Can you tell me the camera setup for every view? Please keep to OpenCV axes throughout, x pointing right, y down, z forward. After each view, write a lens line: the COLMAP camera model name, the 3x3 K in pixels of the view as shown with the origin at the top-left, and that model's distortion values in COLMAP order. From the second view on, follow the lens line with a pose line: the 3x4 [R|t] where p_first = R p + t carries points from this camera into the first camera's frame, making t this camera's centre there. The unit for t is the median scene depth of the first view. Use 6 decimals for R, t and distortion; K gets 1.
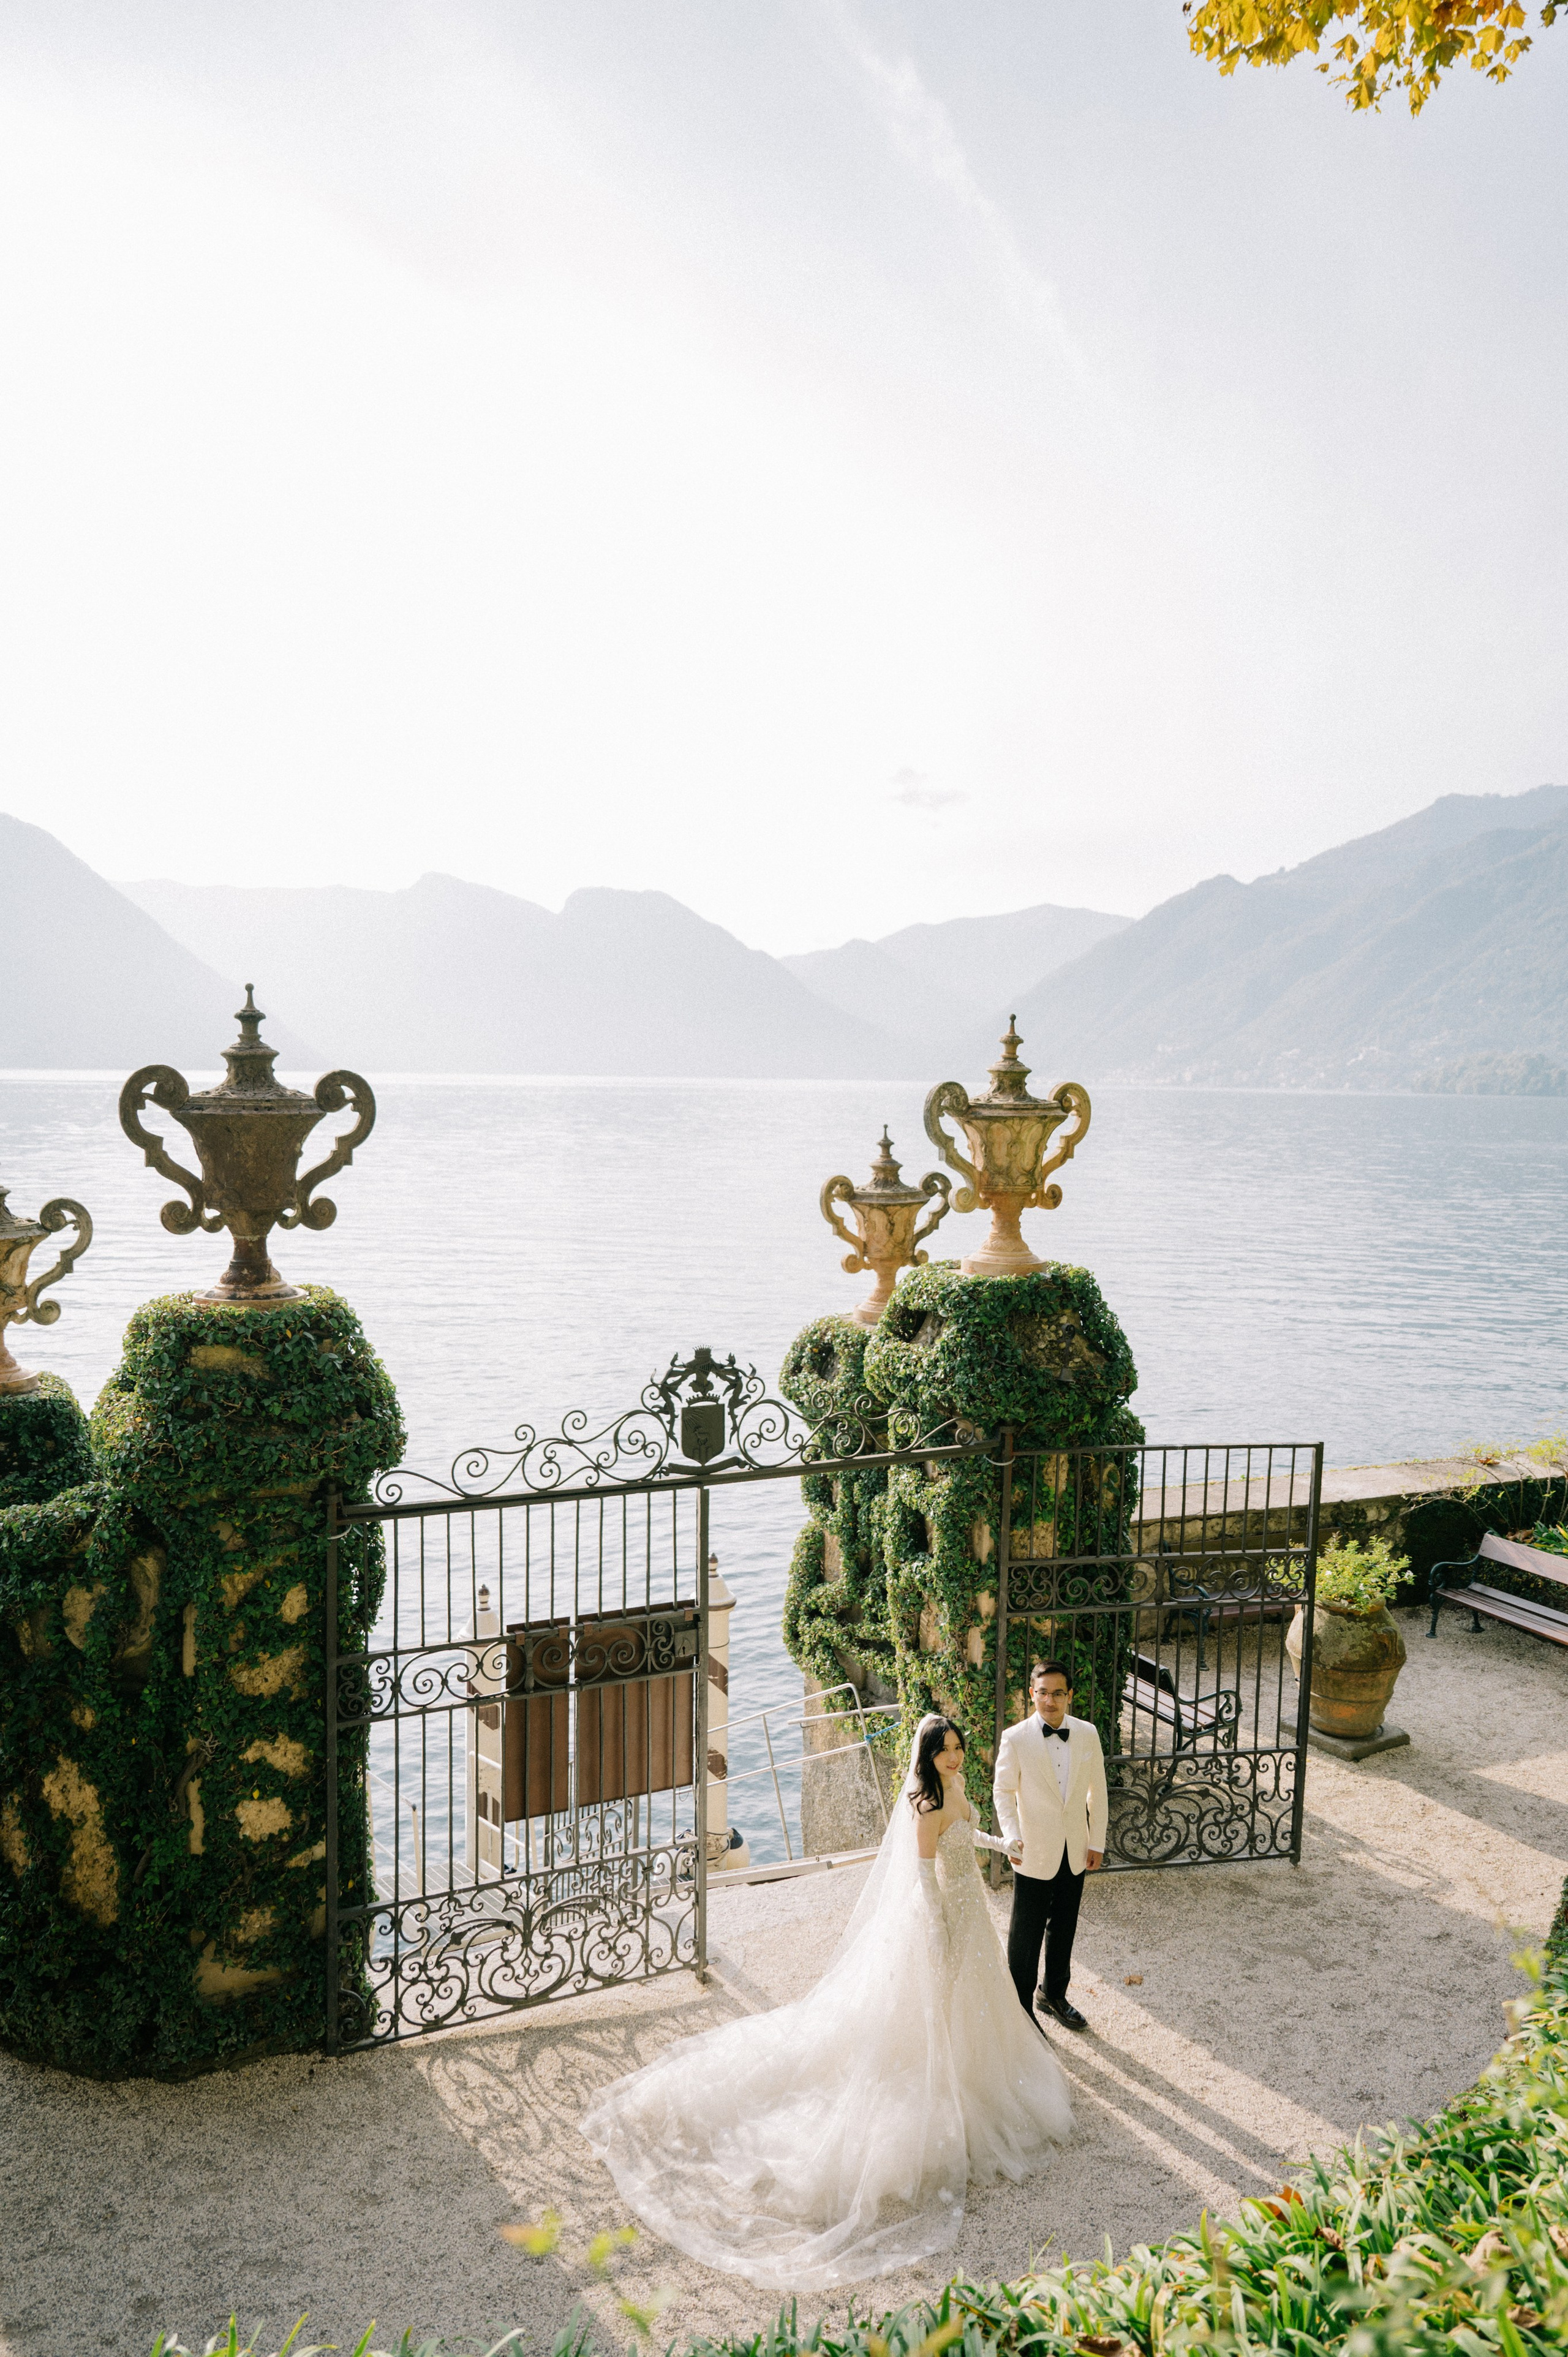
lens RADIAL K [[1590.6, 0, 789.1], [0, 1590.6, 1173.8], [0, 0, 1]] dist [-0.002929, 0.003653]
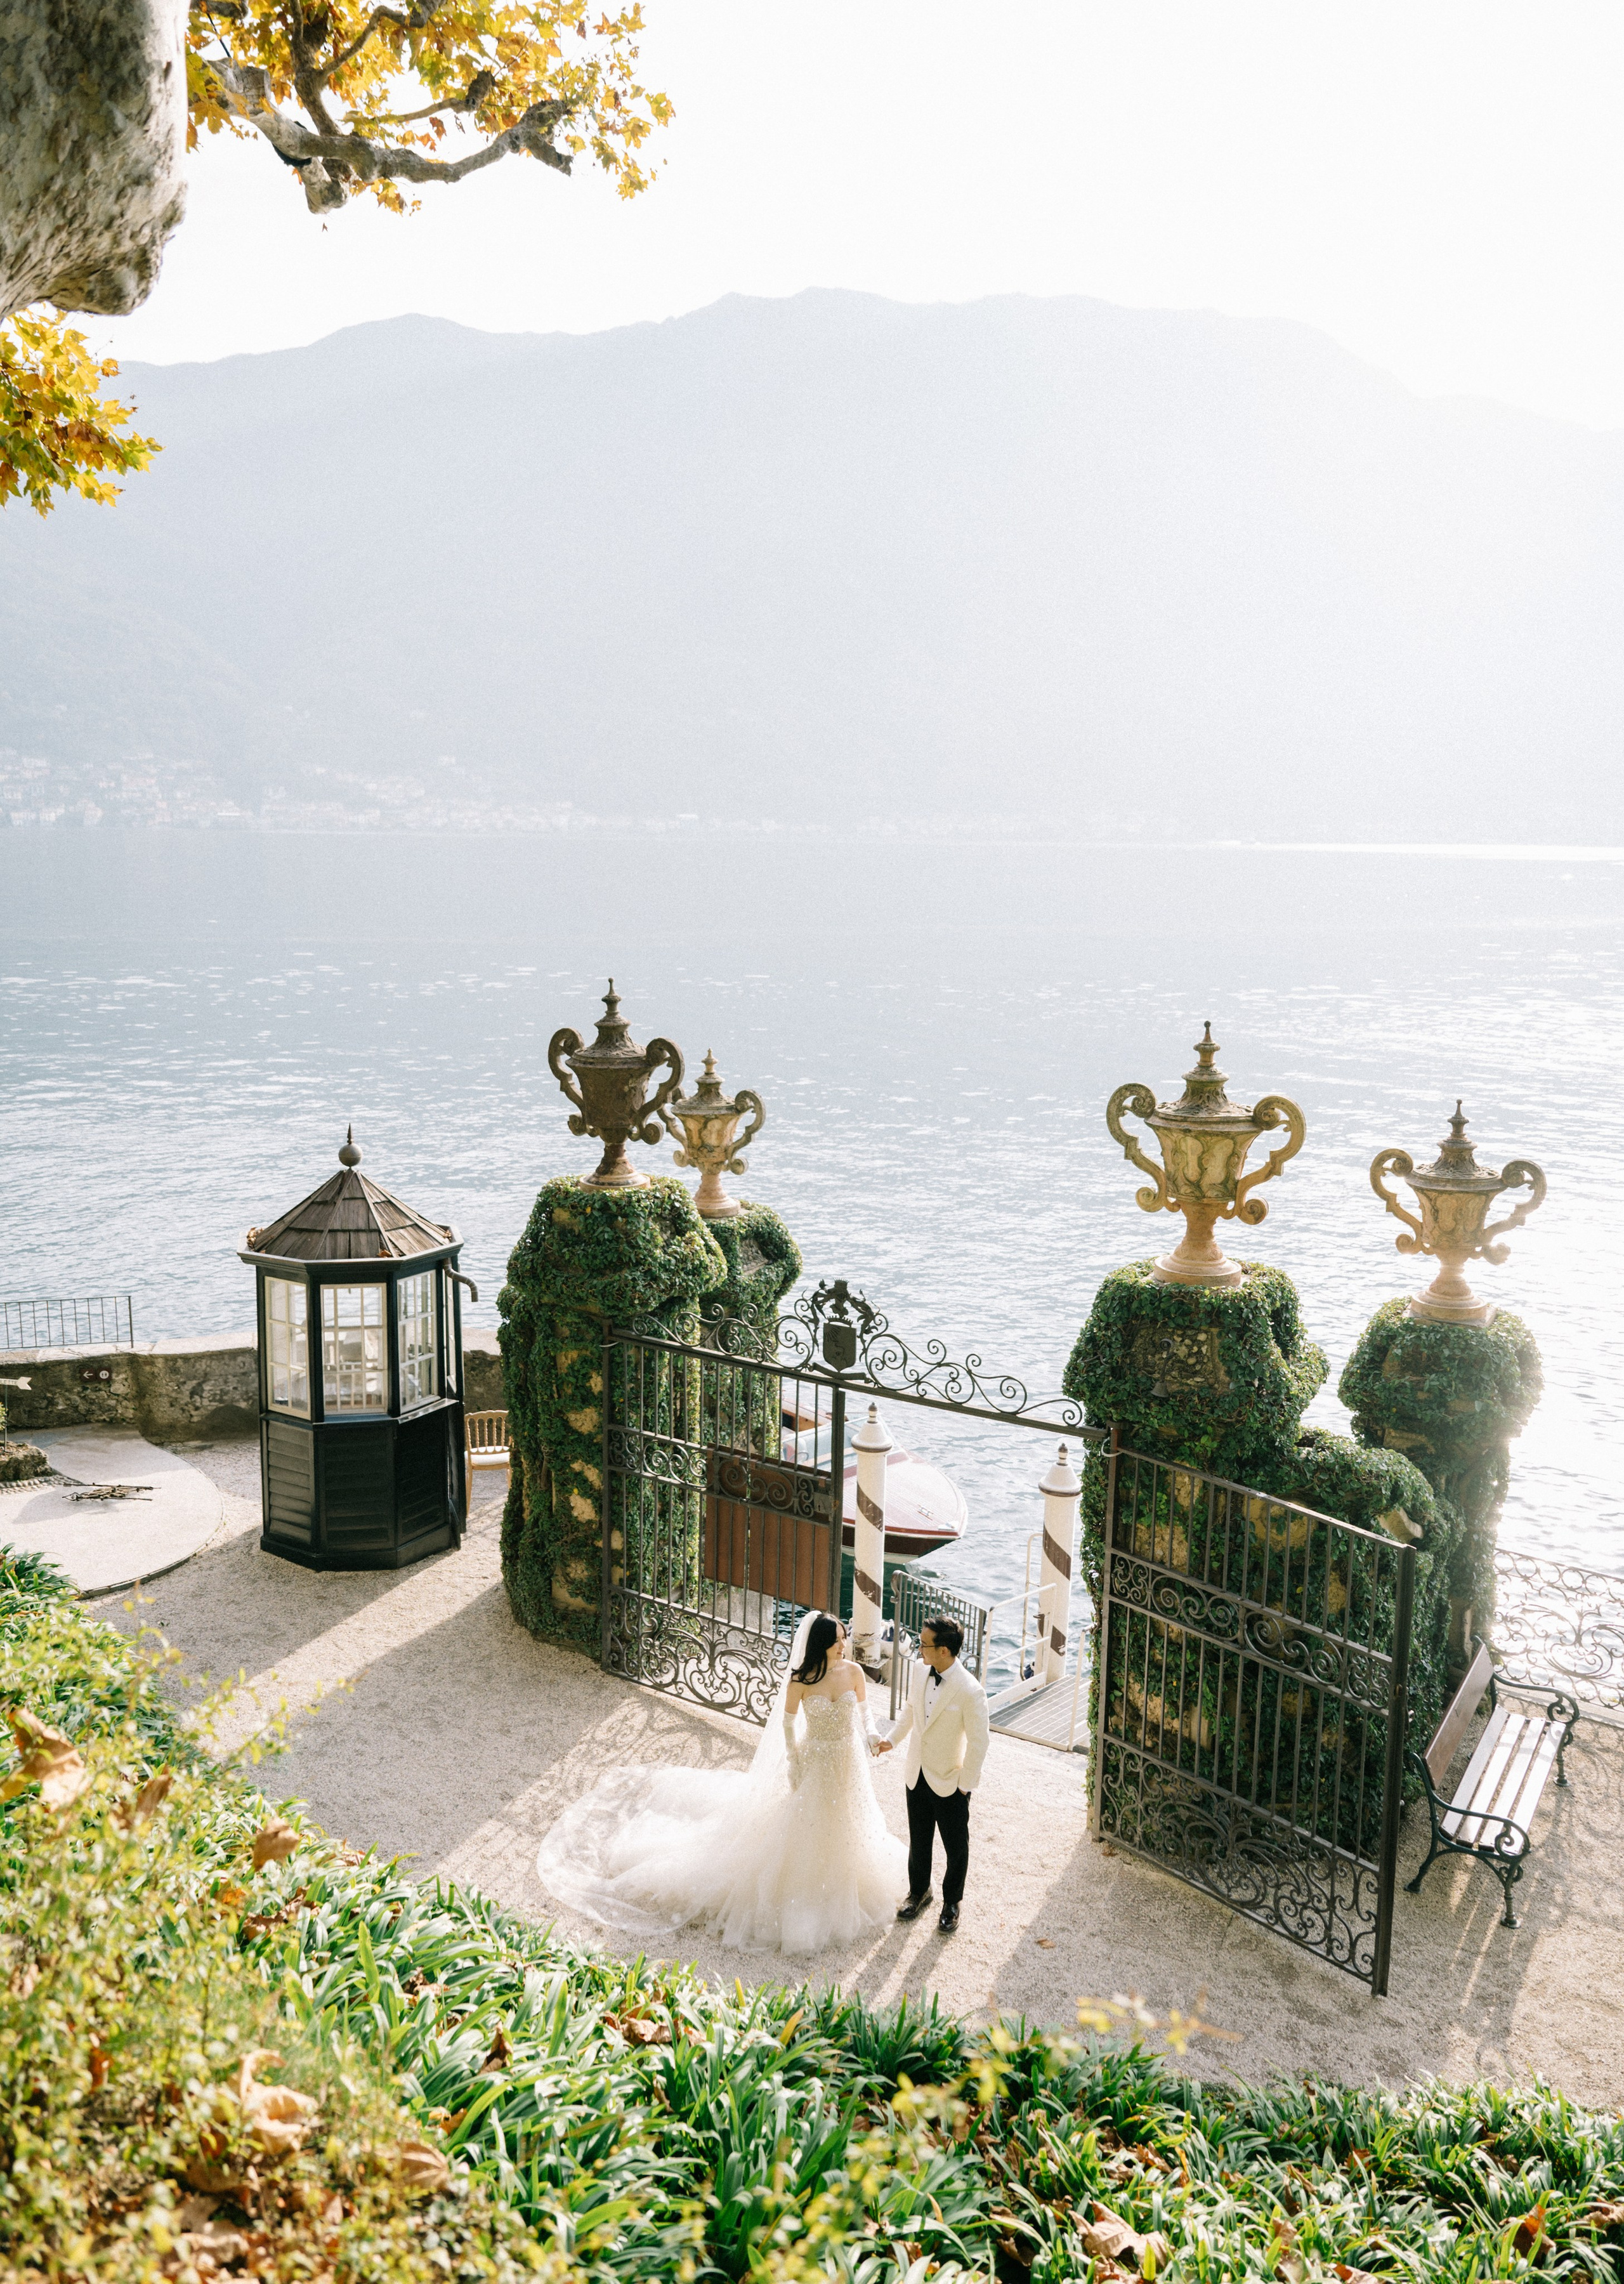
lens RADIAL K [[1697.7, 0, 802.0], [0, 1697.7, 1136.3], [0, 0, 1]] dist [-0.005646, 0.004503]
pose [[0.520573, 0.141333, -0.842038, 1.041498], [-0.057793, 0.989775, 0.130401, -0.175625], [0.851859, -0.019219, 0.523419, 0.277975]]
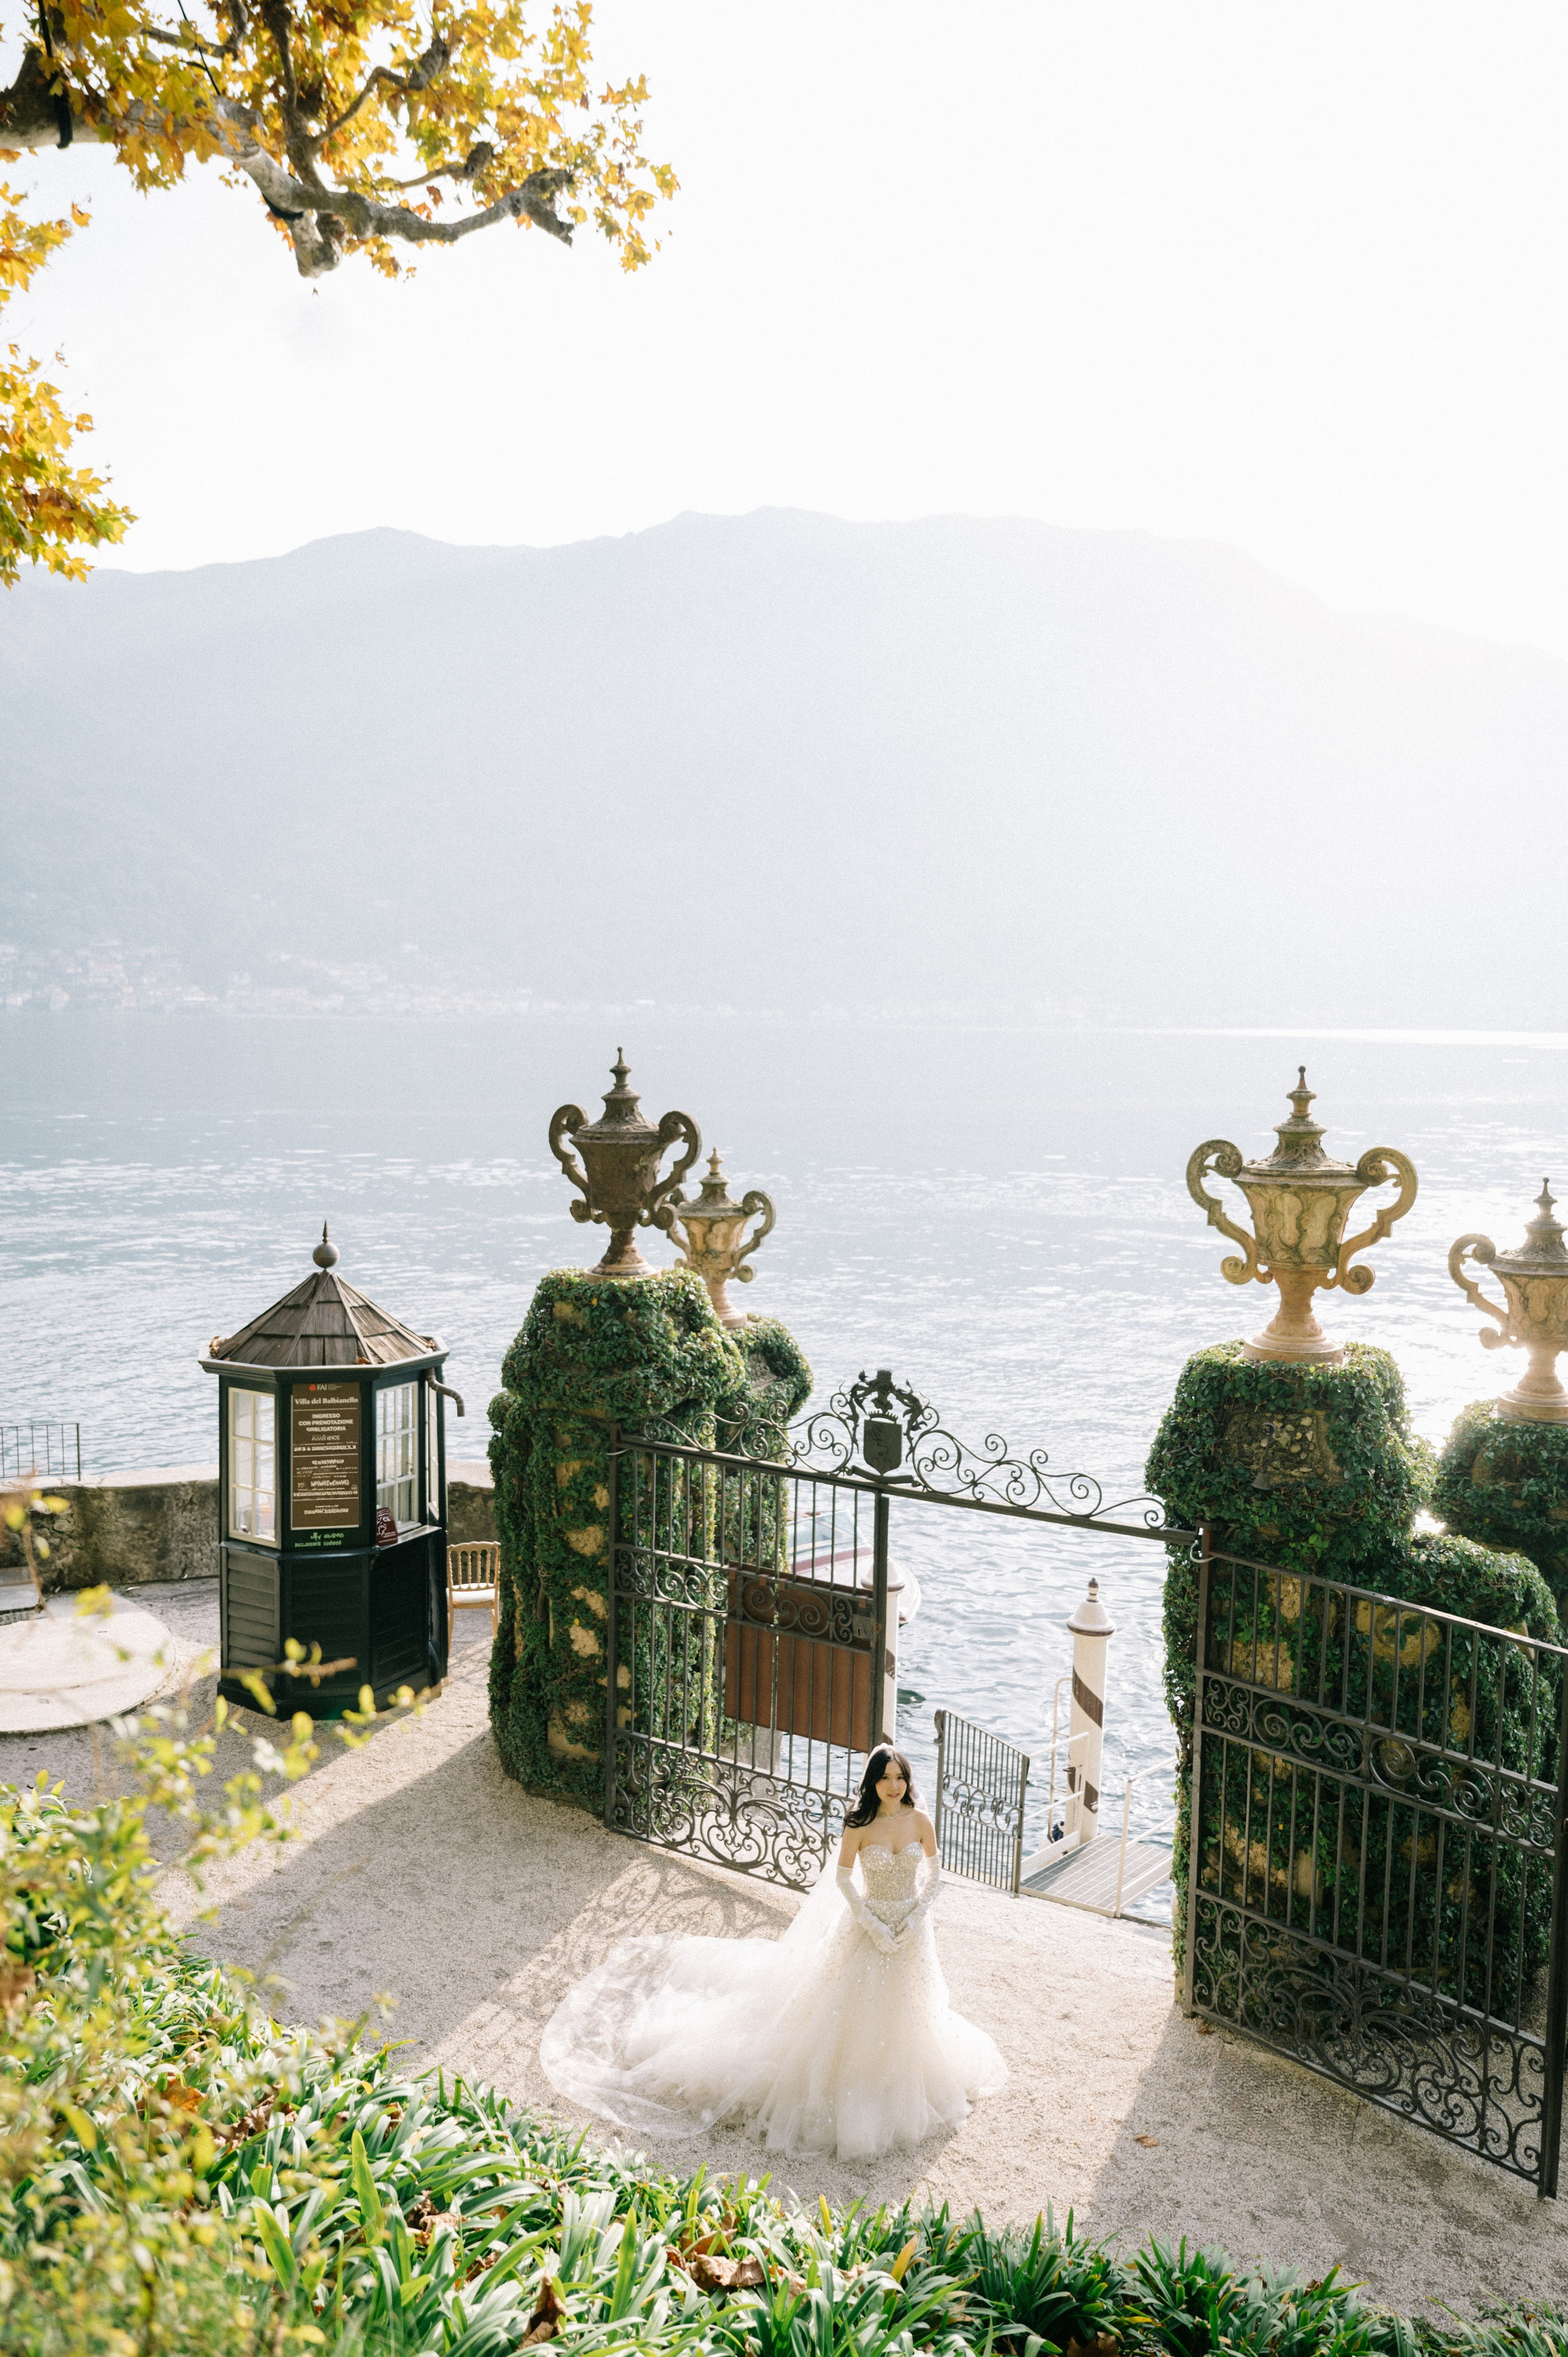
lens RADIAL K [[1670.4, 0, 801.2], [0, 1670.4, 1188.7], [0, 0, 1]] dist [-0.007985, 0.000353]
pose [[0.542959, 0.076664, -0.836252, 0.883894], [-0.056901, 0.996894, 0.054446, -0.077679], [0.837829, 0.018022, 0.545635, 0.312791]]
